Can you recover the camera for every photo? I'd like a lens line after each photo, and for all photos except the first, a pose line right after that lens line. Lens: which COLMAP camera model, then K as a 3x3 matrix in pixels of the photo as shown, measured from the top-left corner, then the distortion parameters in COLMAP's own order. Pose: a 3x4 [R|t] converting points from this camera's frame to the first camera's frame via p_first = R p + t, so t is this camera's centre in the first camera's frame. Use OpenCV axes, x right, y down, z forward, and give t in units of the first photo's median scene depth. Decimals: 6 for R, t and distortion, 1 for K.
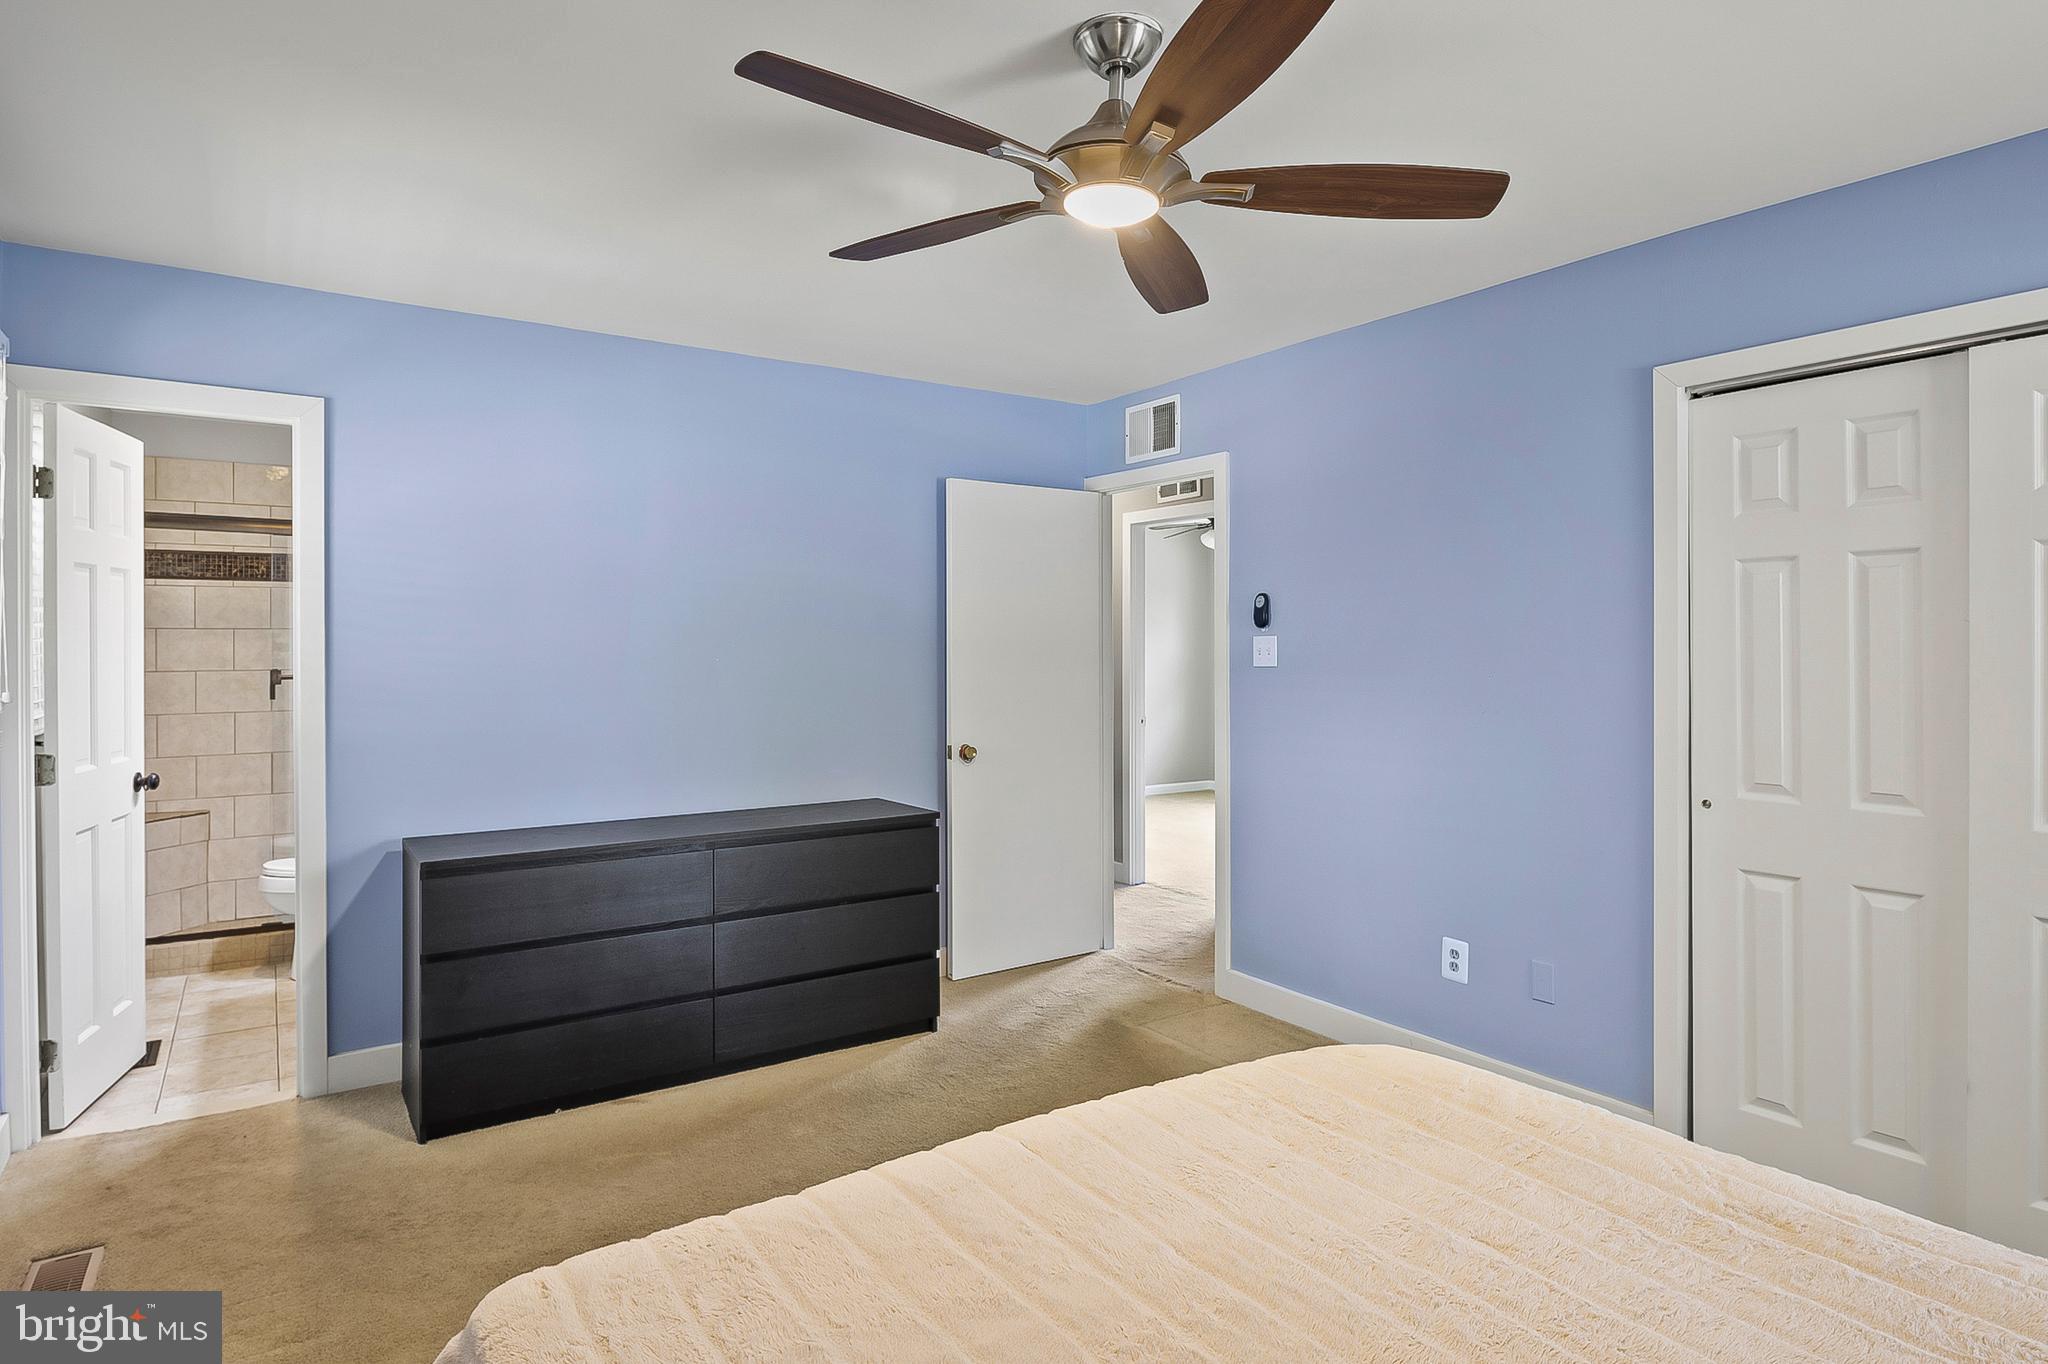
lens RADIAL K [[1115.9, 0, 1018.6], [0, 1115.9, 668.0], [0, 0, 1]] dist [-0.006880, -0.003665]
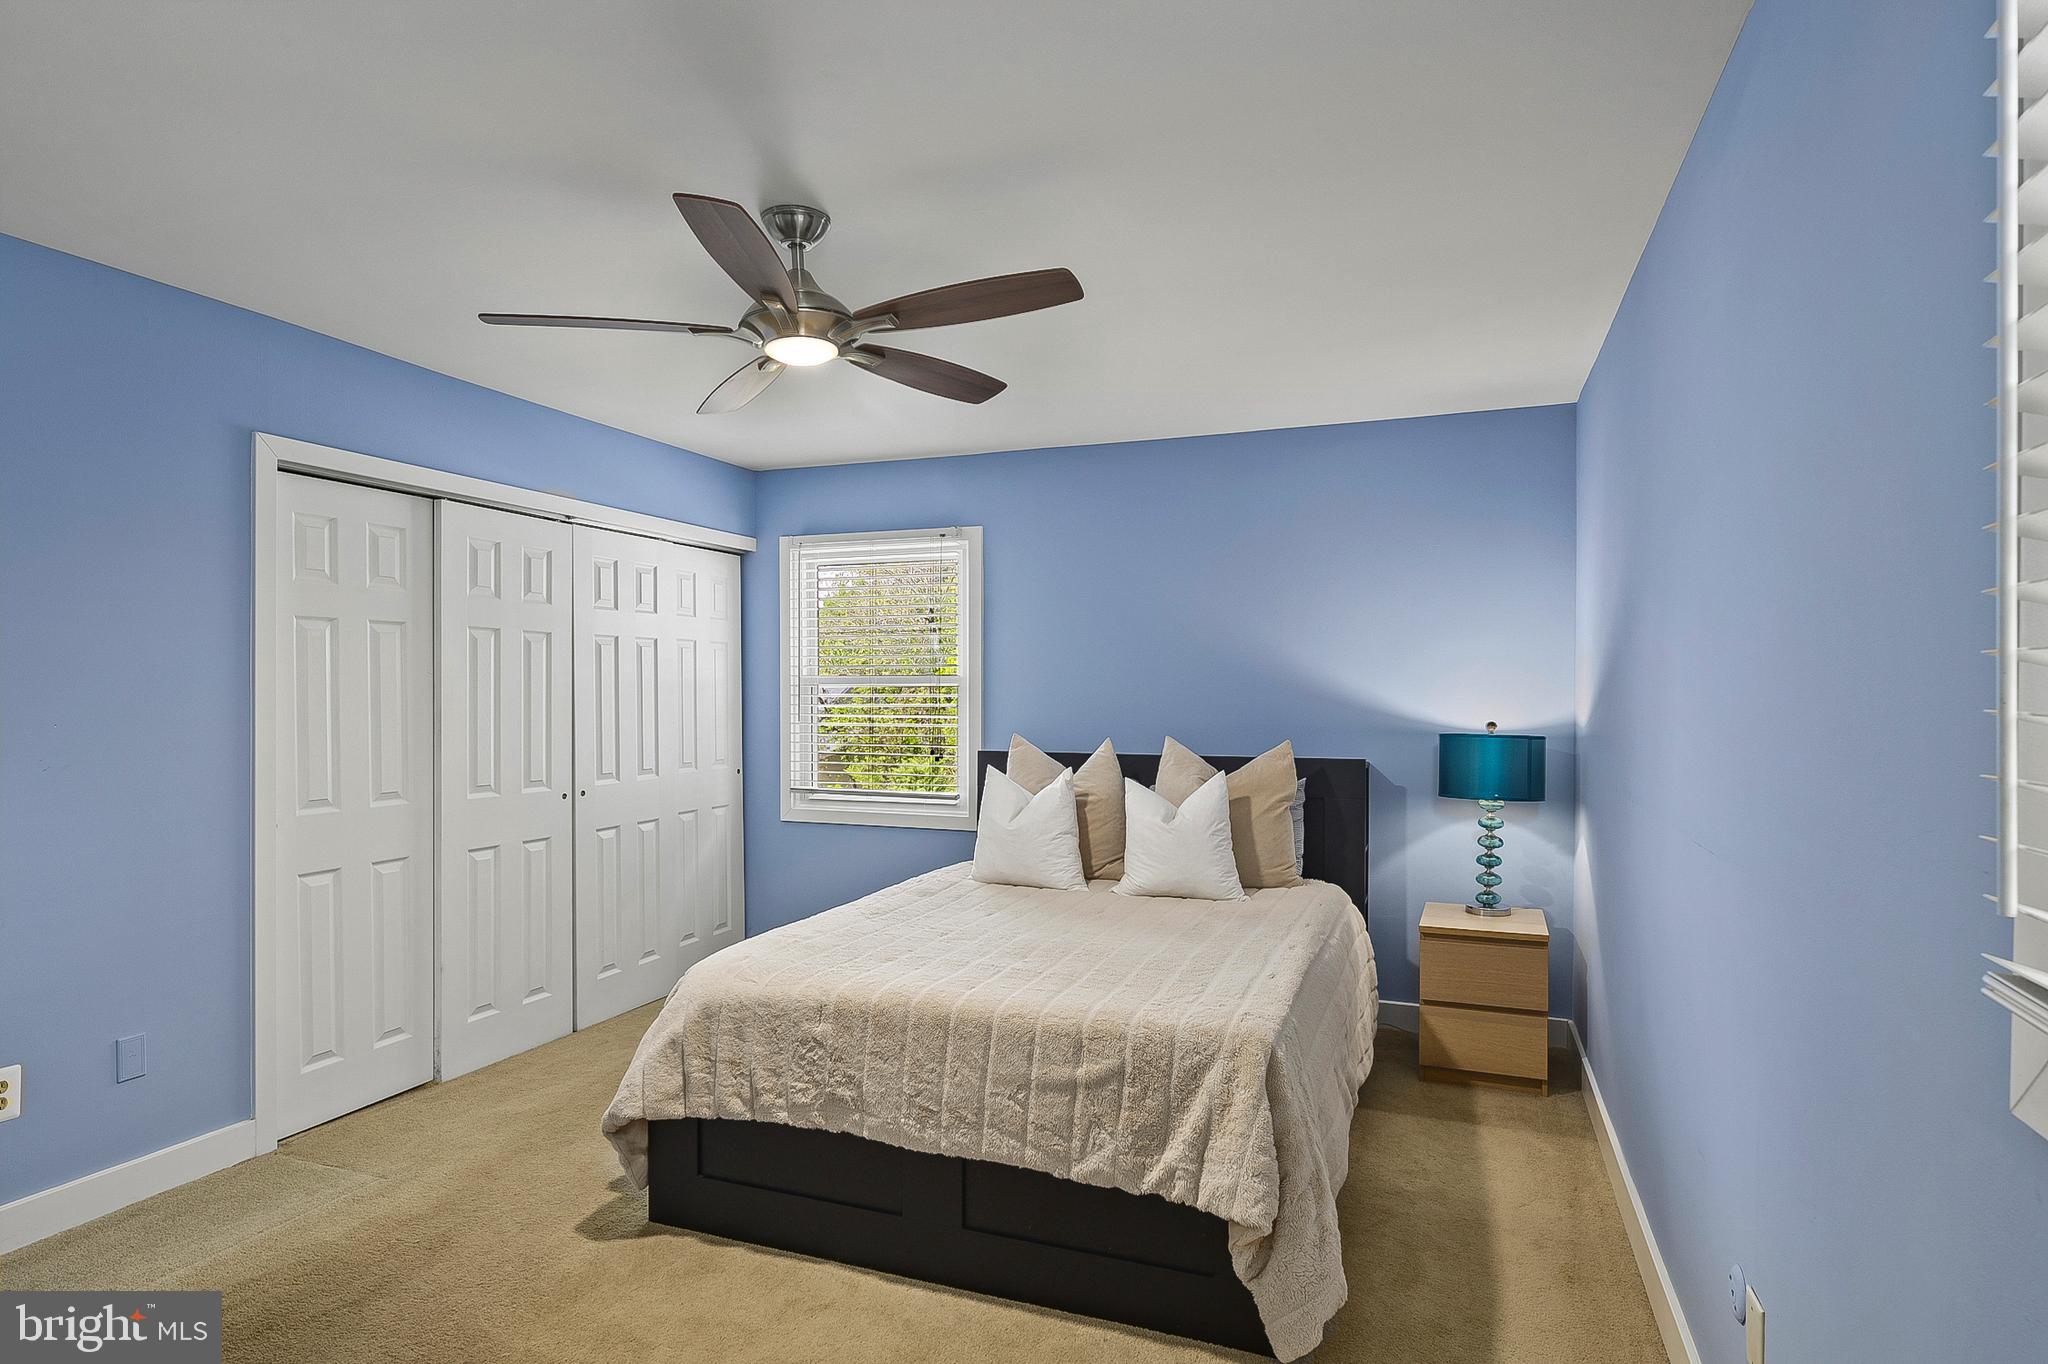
lens RADIAL K [[1115.9, 0, 1022.3], [0, 1115.9, 689.2], [0, 0, 1]] dist [-0.006880, -0.003665]
pose [[-0.573066, -0.011626, 0.819427, -0.848722], [-0.000669, 0.999906, 0.013718, -0.039321], [-0.819509, 0.007313, -0.573020, 1.144320]]
